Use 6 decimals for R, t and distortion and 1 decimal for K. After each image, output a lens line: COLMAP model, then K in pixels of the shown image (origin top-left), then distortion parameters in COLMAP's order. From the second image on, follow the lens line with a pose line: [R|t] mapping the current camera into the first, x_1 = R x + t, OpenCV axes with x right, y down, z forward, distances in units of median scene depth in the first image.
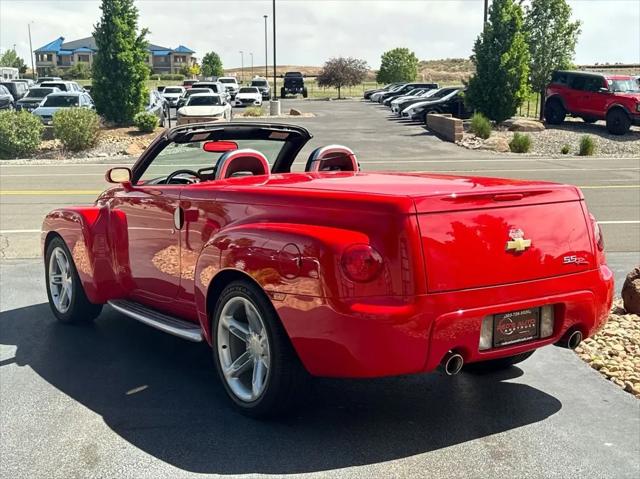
lens RADIAL K [[916.2, 0, 319.1], [0, 916.2, 256.1], [0, 0, 1]] dist [0.142976, -0.154134]
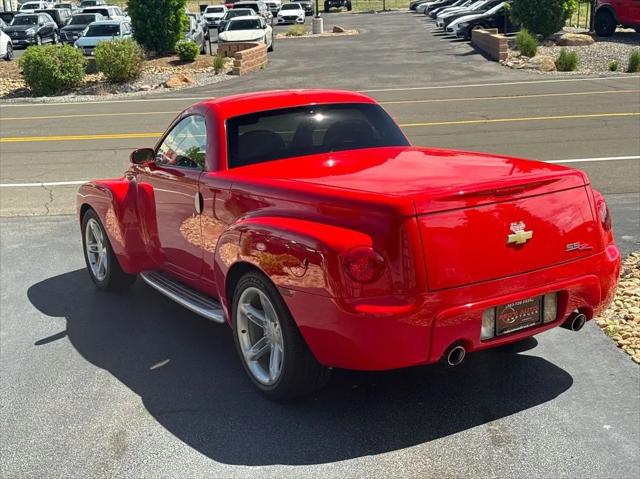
lens RADIAL K [[913.2, 0, 319.7], [0, 913.2, 267.2], [0, 0, 1]] dist [0.144107, -0.181149]
pose [[0.998001, -0.023321, -0.058730, 0.025192], [0.029549, 0.993765, 0.107508, -0.045244], [0.055856, -0.109029, 0.992468, -0.014923]]
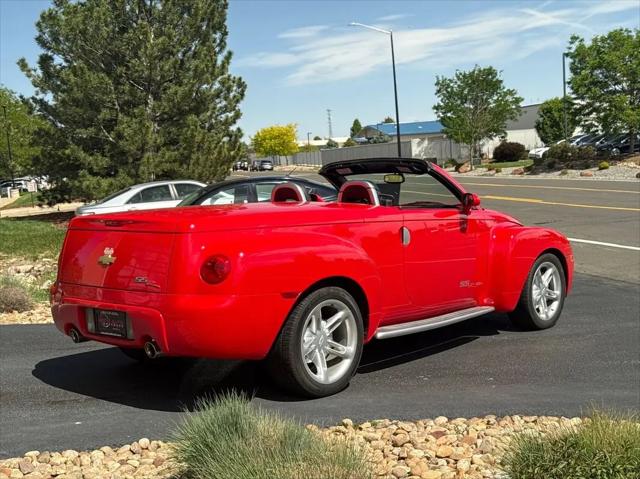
lens RADIAL K [[918.3, 0, 309.9], [0, 918.3, 260.7], [0, 0, 1]] dist [0.135579, -0.089225]
pose [[0.201804, 0.100119, -0.974295, 0.727330], [-0.112491, 0.990548, 0.078489, -0.068173], [0.972944, 0.093761, 0.211159, 0.474440]]
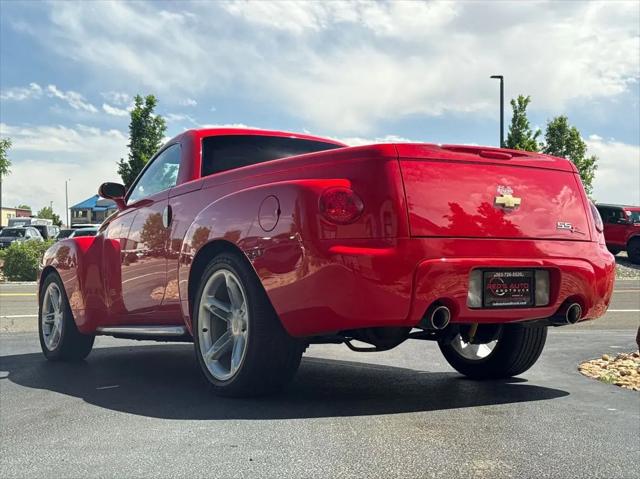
lens RADIAL K [[916.2, 0, 319.1], [0, 916.2, 256.1], [0, 0, 1]] dist [0.142976, -0.154134]
pose [[0.999553, 0.001686, -0.029849, 0.023043], [-0.006875, 0.984614, -0.174606, 0.100575], [0.029095, 0.174733, 0.984186, 0.028607]]
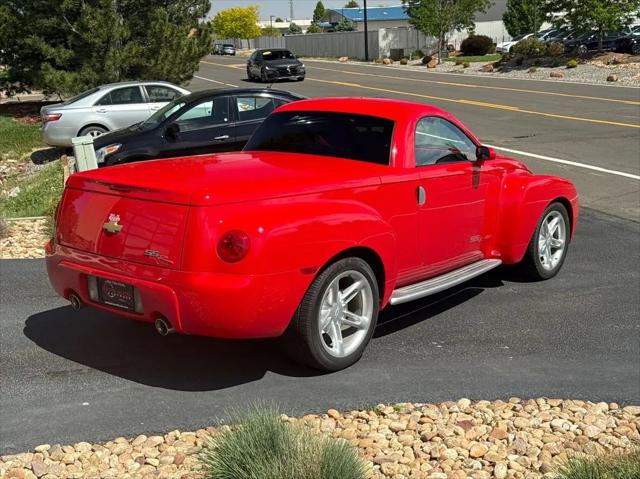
lens RADIAL K [[914.2, 0, 312.3], [0, 914.2, 240.9], [0, 0, 1]] dist [0.130188, -0.118338]
pose [[0.247629, 0.206836, -0.946519, 0.674701], [-0.136781, 0.974625, 0.177193, -0.115413], [0.959151, 0.085587, 0.269637, 0.438523]]
